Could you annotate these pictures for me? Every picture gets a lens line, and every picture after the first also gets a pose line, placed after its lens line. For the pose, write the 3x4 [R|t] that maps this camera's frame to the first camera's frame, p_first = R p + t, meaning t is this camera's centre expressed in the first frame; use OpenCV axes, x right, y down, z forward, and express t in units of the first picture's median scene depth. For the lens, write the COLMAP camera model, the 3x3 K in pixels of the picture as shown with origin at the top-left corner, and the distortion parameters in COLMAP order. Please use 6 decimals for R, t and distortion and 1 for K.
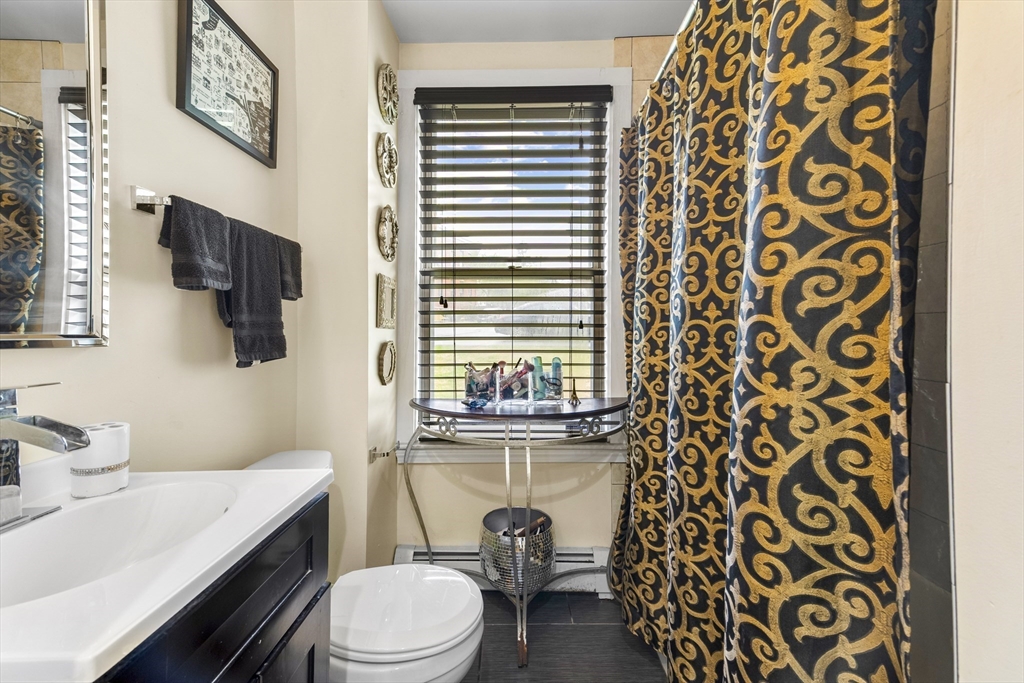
lens RADIAL K [[465.1, 0, 512.0], [0, 465.1, 341.5], [0, 0, 1]] dist [0.097788, -0.000077]
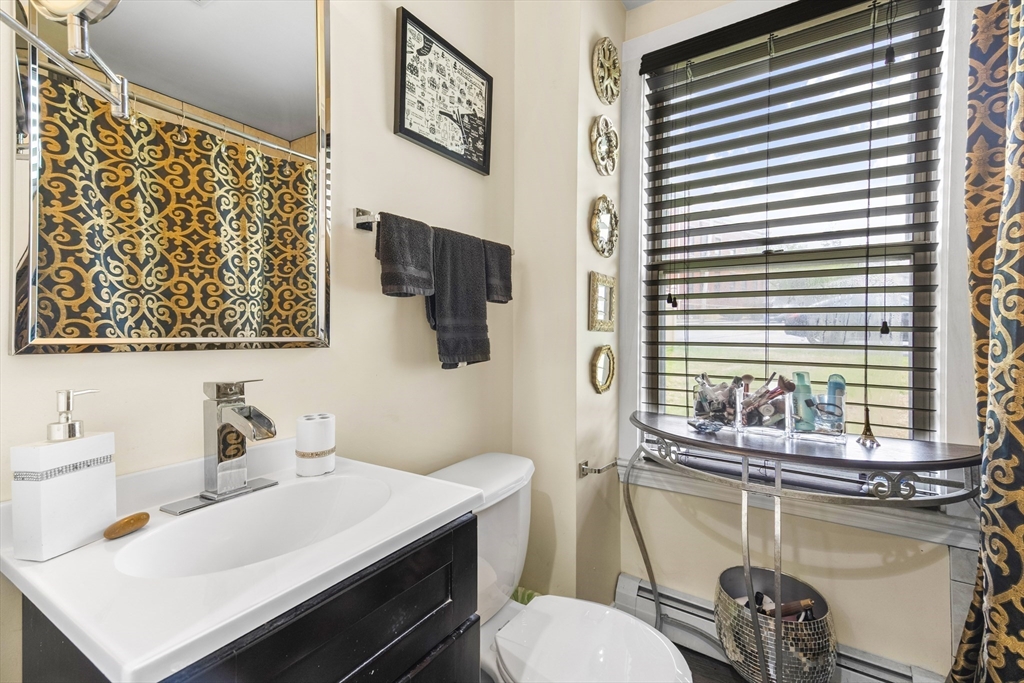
lens RADIAL K [[476.0, 0, 512.8], [0, 476.0, 337.9], [0, 0, 1]] dist [0.079648, -0.014961]
pose [[0.851274, 0.016156, -0.524472, 0.075265], [-0.020873, 0.999777, -0.003081, -0.009323], [0.524306, 0.013570, 0.851422, 0.130078]]
